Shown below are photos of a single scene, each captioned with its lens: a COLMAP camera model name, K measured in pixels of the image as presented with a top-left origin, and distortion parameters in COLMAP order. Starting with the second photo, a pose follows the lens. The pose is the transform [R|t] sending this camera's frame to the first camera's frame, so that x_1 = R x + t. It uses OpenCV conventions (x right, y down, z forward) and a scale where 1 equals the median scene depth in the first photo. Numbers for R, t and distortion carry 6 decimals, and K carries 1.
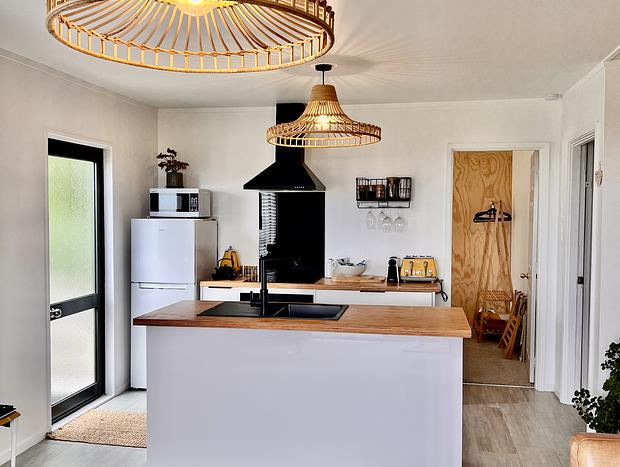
lens RADIAL K [[638.0, 0, 310.0], [0, 638.0, 233.5], [0, 0, 1]] dist [0.099350, -0.023200]
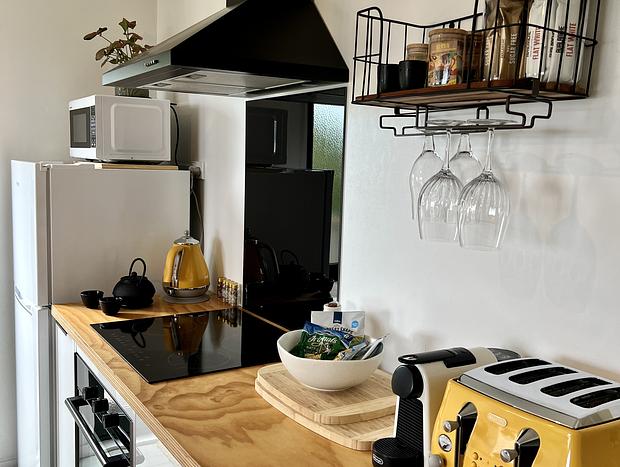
lens RADIAL K [[638.0, 0, 310.0], [0, 638.0, 233.5], [0, 0, 1]] dist [0.099350, -0.023200]
pose [[0.672403, 0.099741, -0.733435, 0.250855], [-0.054440, 0.994860, 0.085382, -0.021095], [0.738181, -0.017483, 0.674376, 0.805478]]
